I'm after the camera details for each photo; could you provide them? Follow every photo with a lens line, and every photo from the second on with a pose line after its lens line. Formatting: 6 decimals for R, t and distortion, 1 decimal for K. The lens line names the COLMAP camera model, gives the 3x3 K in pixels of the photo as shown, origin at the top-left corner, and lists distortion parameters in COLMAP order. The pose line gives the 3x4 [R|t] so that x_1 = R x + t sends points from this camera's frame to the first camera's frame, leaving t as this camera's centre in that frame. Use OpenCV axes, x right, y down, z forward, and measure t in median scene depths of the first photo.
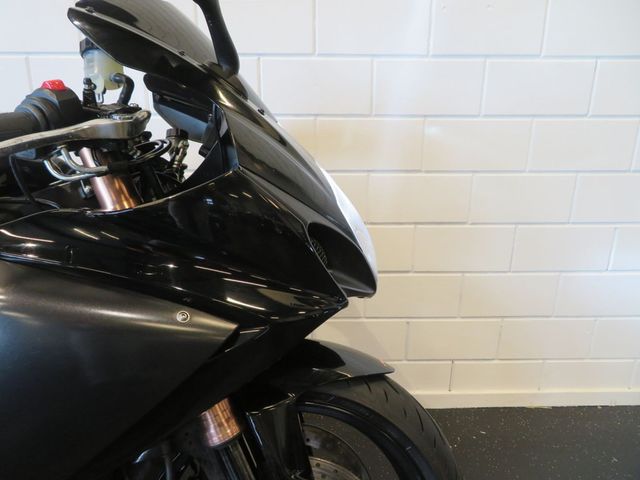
lens RADIAL K [[457.3, 0, 322.3], [0, 457.3, 238.7], [0, 0, 1]] dist [0.005746, 0.006795]
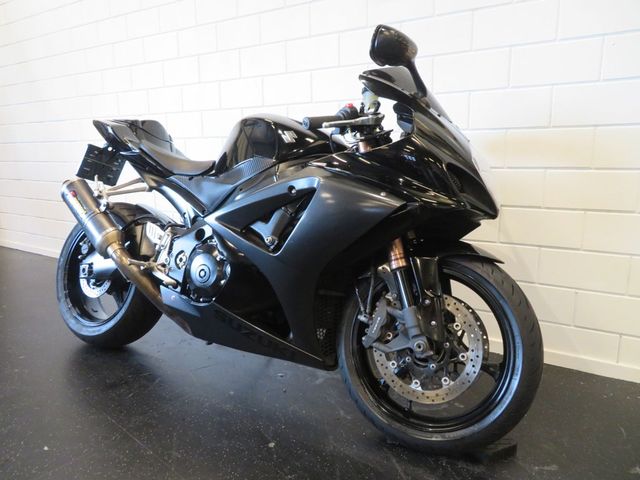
lens RADIAL K [[457.3, 0, 332.8], [0, 457.3, 238.9], [0, 0, 1]] dist [0.005746, 0.006795]
pose [[0.849607, 0.085206, -0.520488, 0.601680], [-0.135829, 0.988924, -0.059827, 0.471819], [0.509625, 0.121527, 0.851771, -0.933276]]
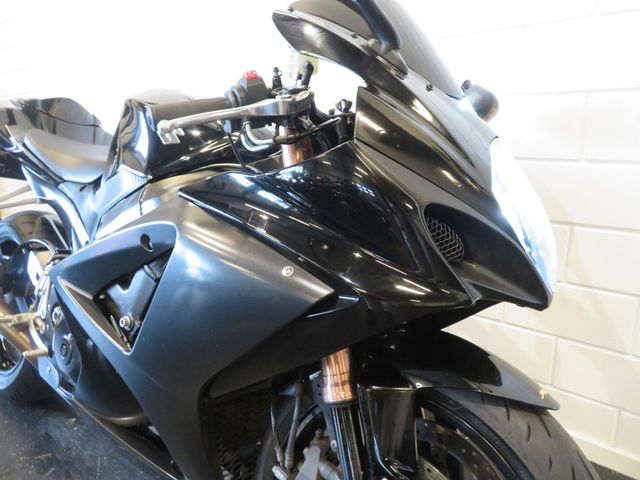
lens RADIAL K [[457.3, 0, 320.7], [0, 457.3, 237.3], [0, 0, 1]] dist [0.005746, 0.006795]
pose [[0.750291, 0.145359, -0.644930, 0.386334], [-0.138024, 0.988473, 0.062216, 0.004848], [0.646539, 0.042335, 0.761705, 0.151384]]
